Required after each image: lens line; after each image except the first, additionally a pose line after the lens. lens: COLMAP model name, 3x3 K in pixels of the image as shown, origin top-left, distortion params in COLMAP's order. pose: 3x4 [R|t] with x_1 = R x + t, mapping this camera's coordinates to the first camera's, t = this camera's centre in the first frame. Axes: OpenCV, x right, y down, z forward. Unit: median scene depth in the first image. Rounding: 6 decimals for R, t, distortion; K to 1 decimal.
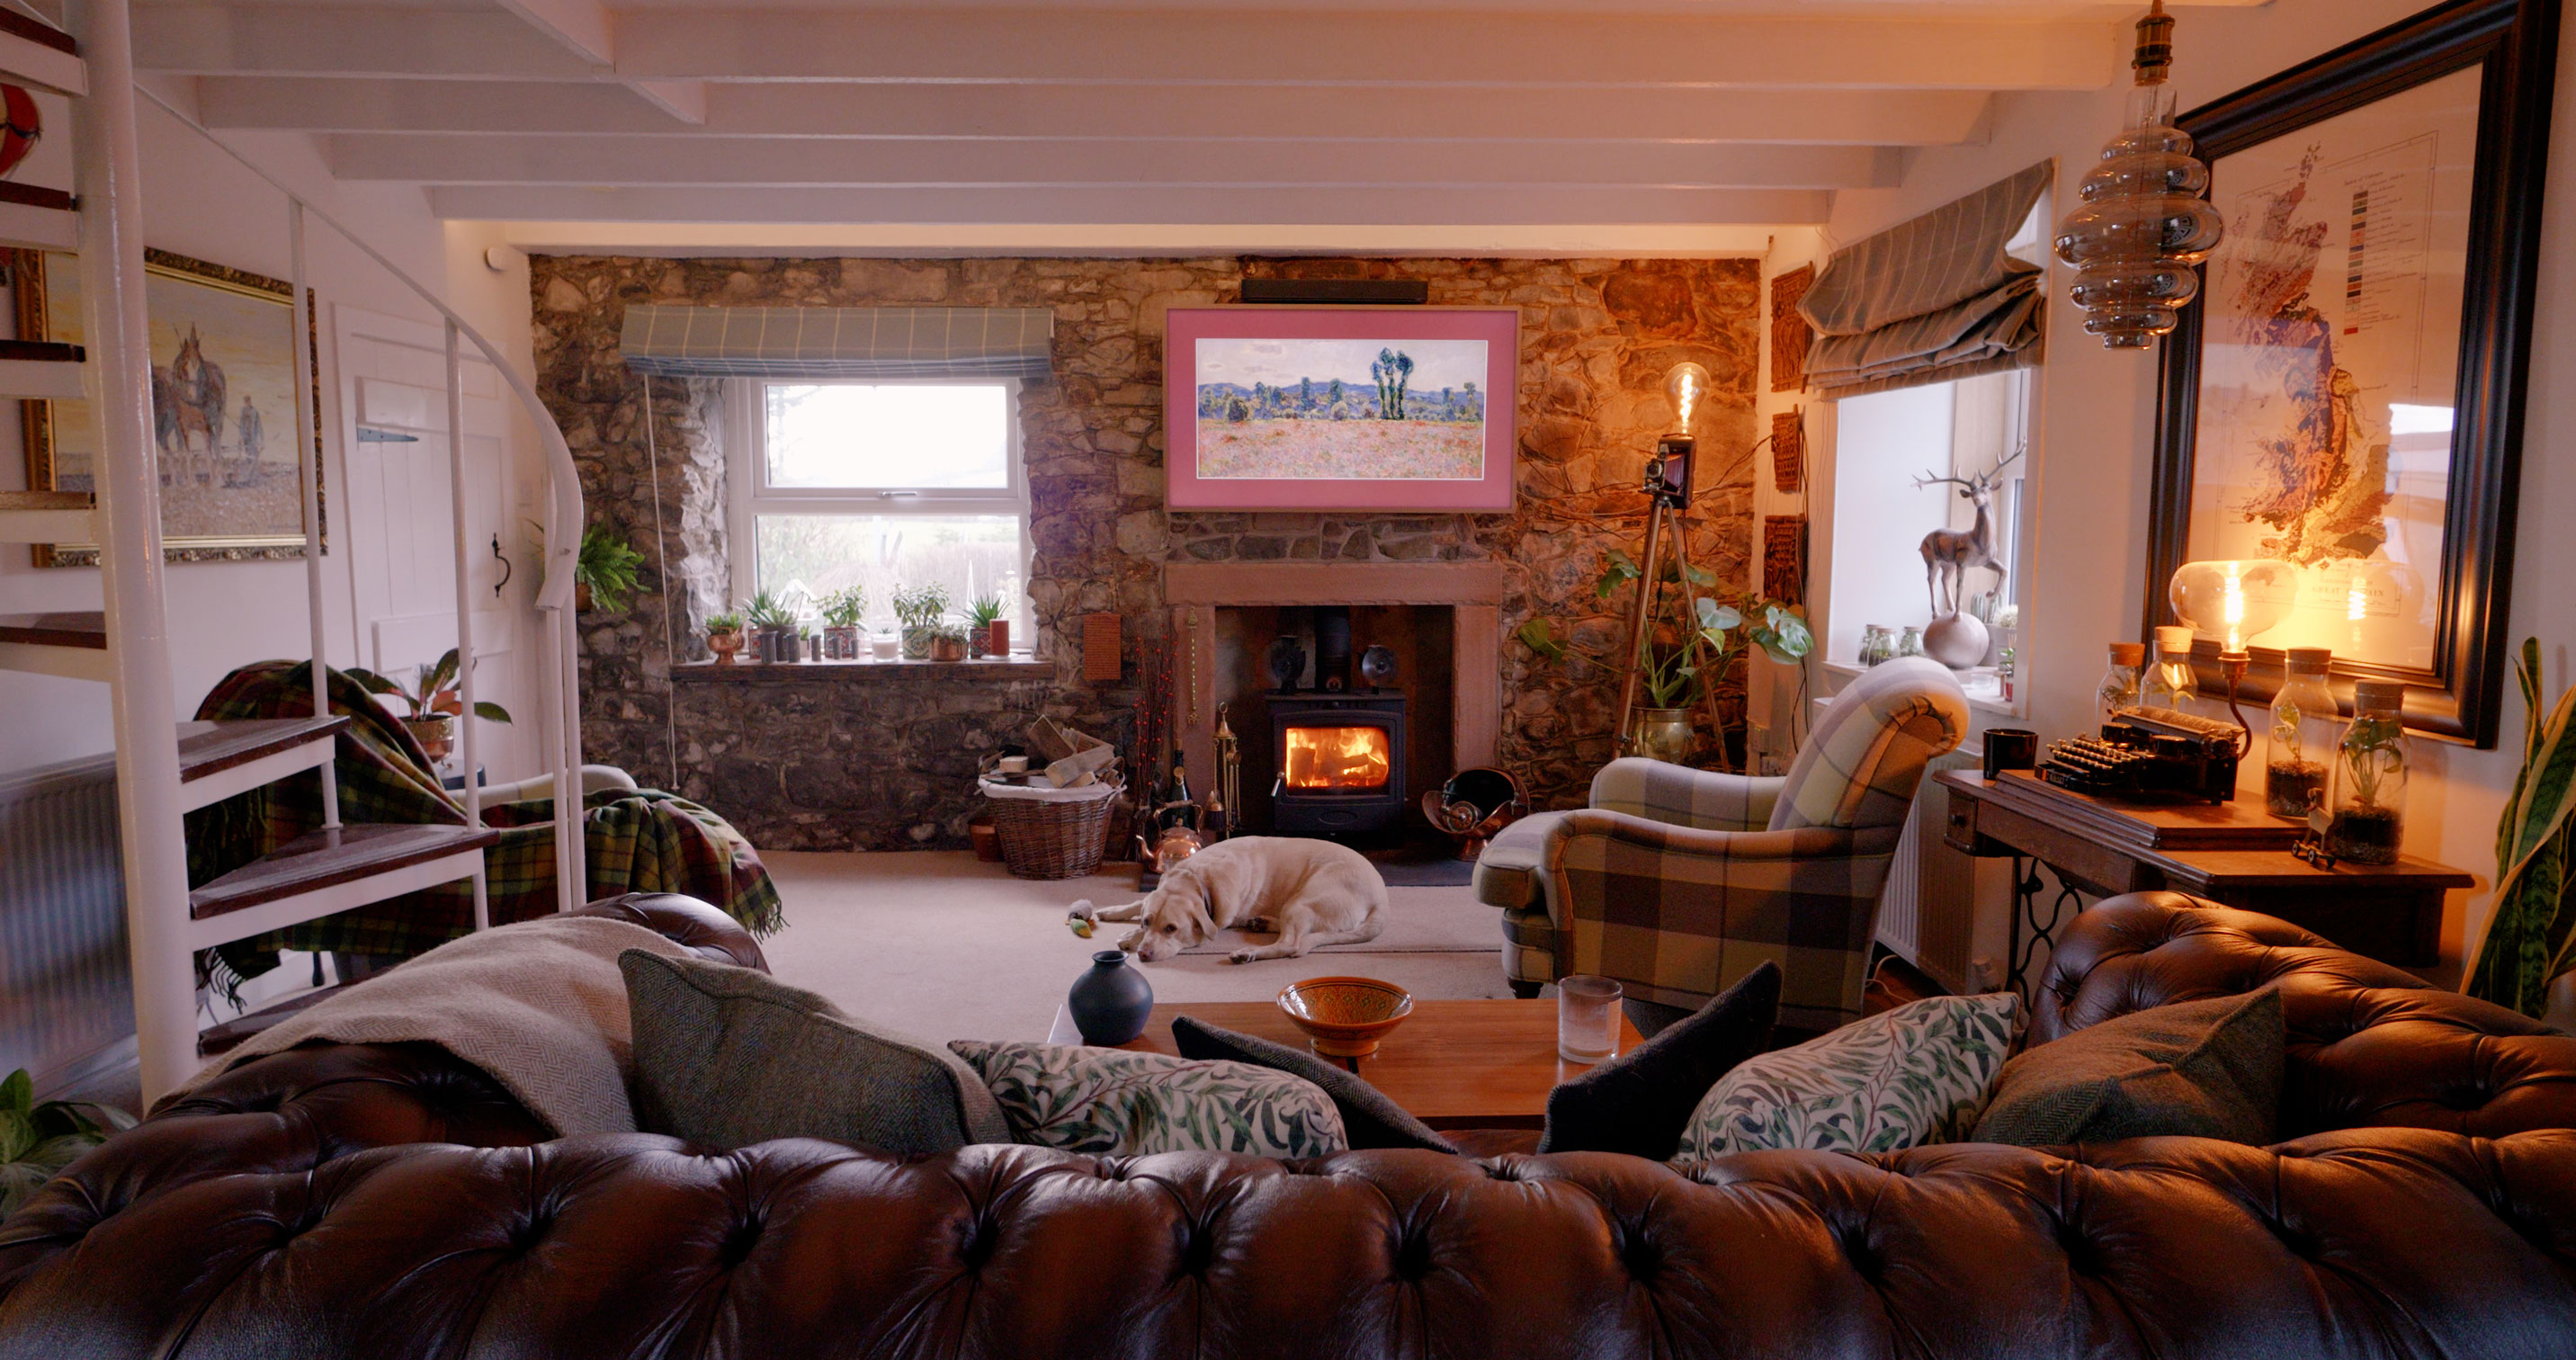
lens RADIAL K [[1393.5, 0, 1286.3], [0, 1393.5, 656.2], [0, 0, 1]] dist [-0.016301, -0.000275]
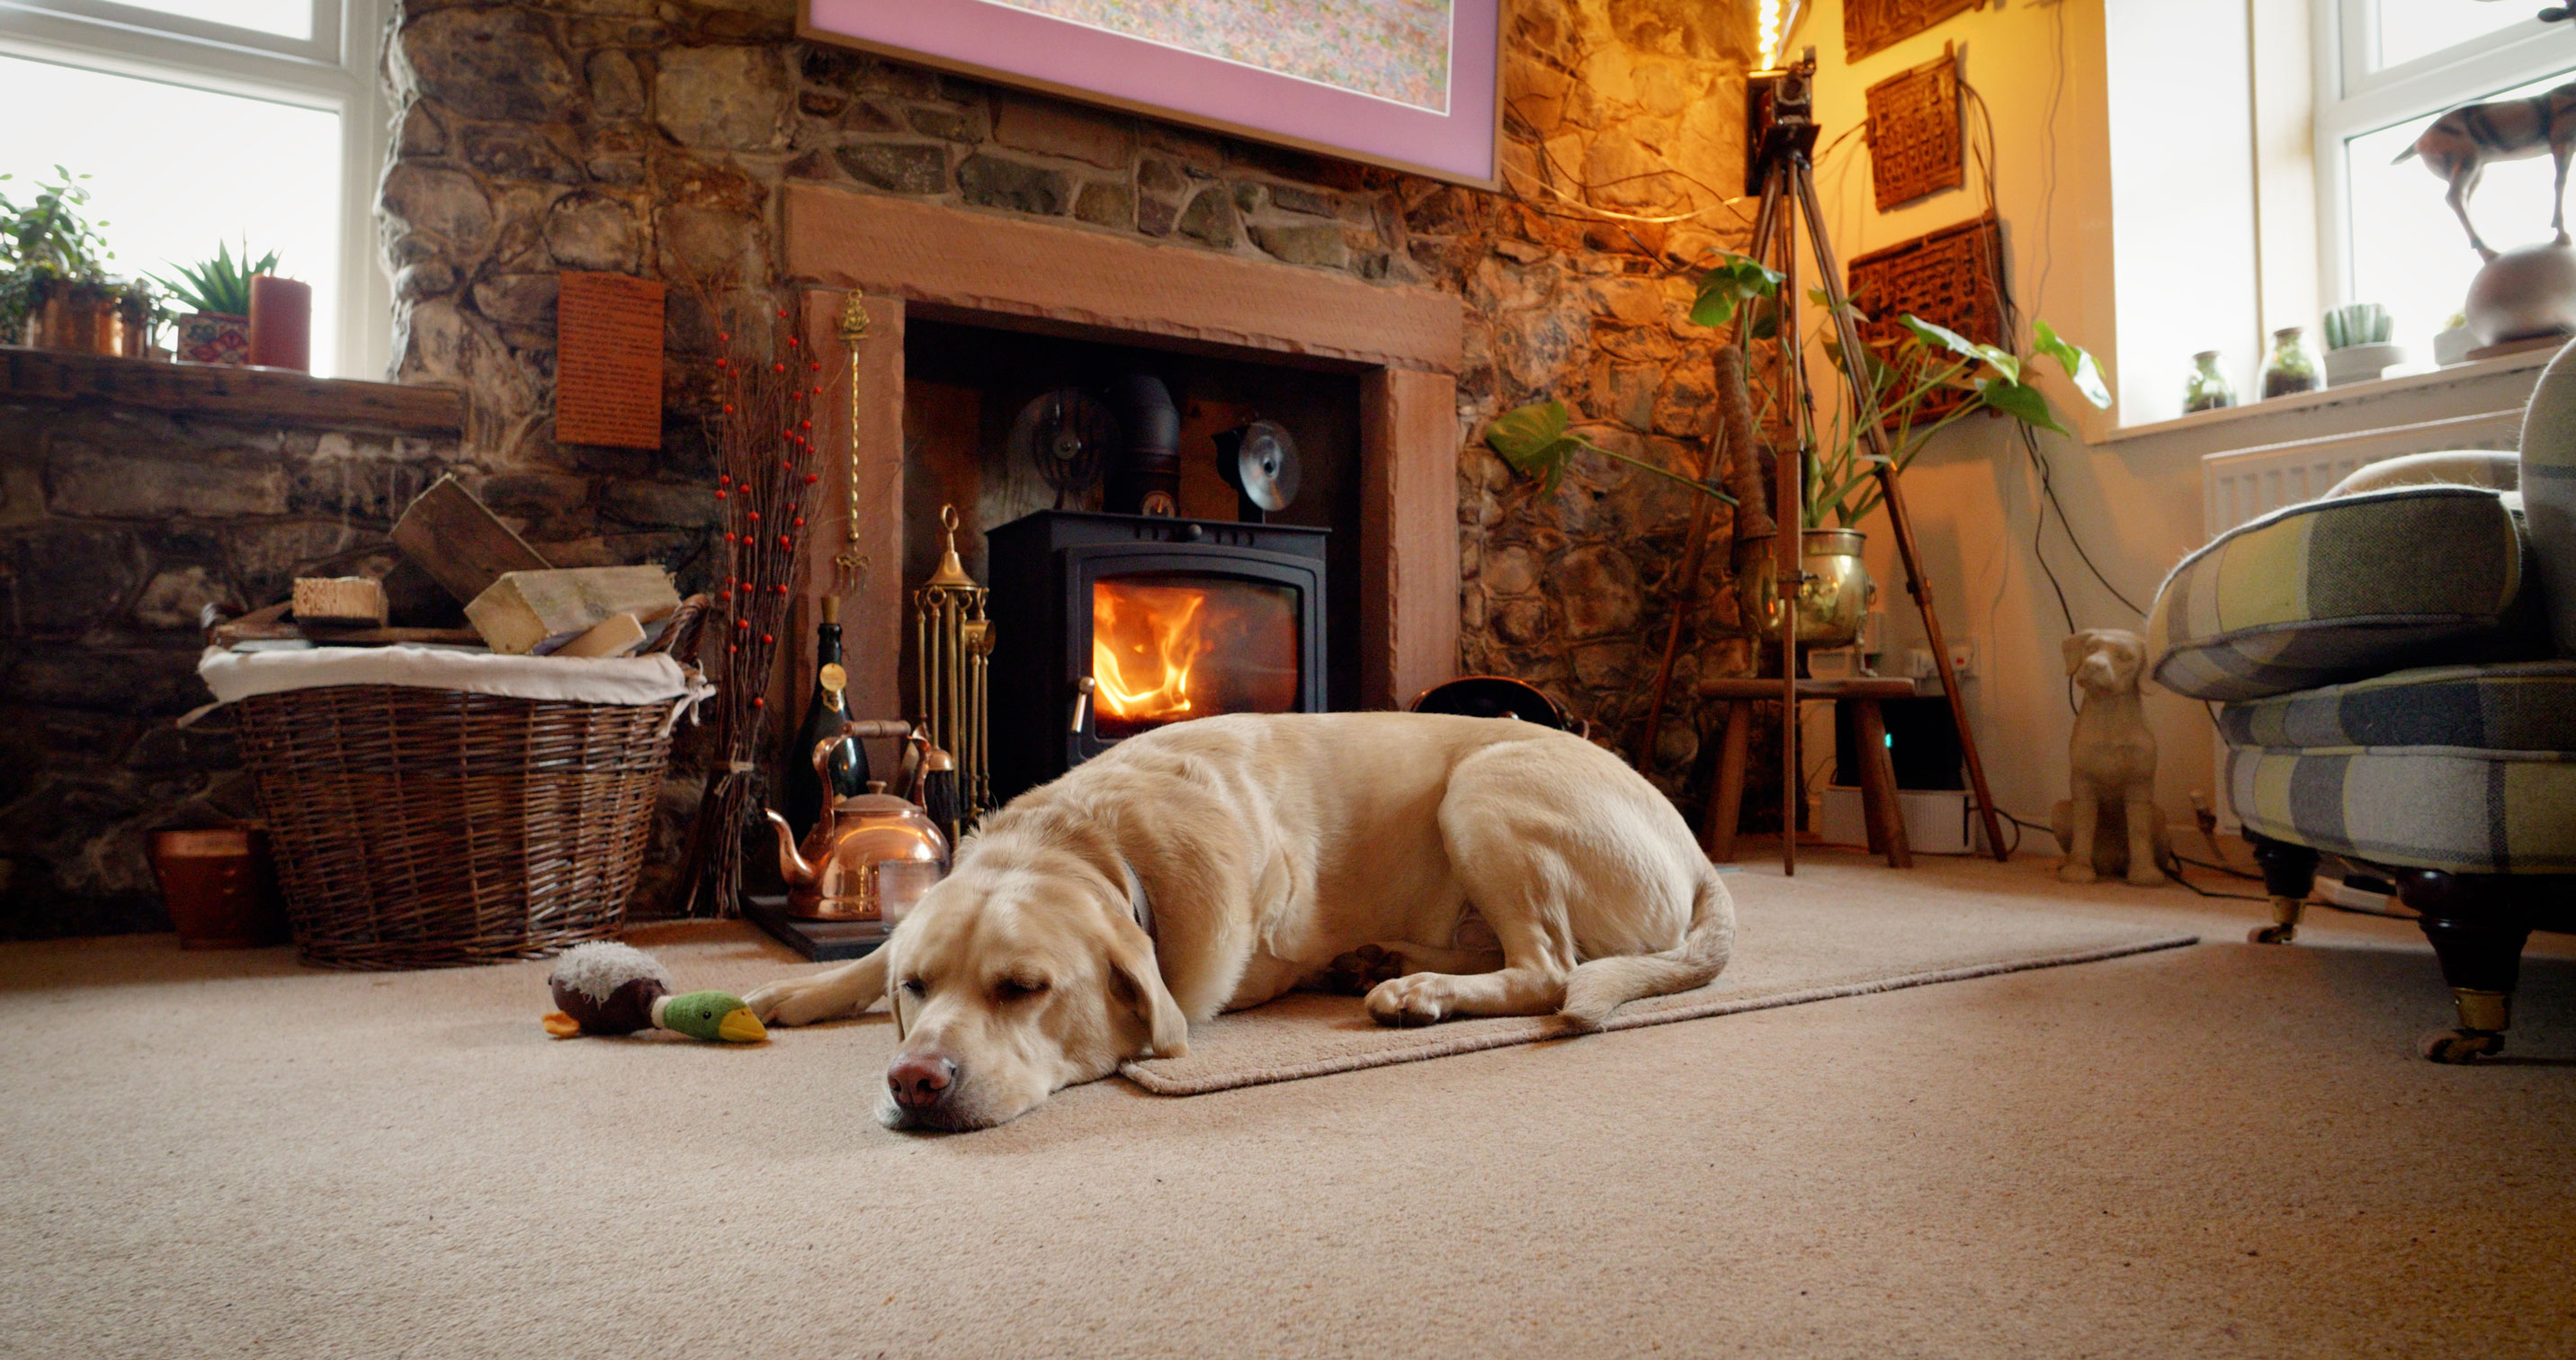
lens RADIAL K [[1393.5, 0, 1286.3], [0, 1393.5, 656.2], [0, 0, 1]] dist [-0.016301, -0.000275]
pose [[0.888065, 0.017277, 0.459392, -0.140335], [0.047098, 0.990616, -0.128304, 0.130435], [-0.457298, 0.135579, 0.878918, 0.590490]]
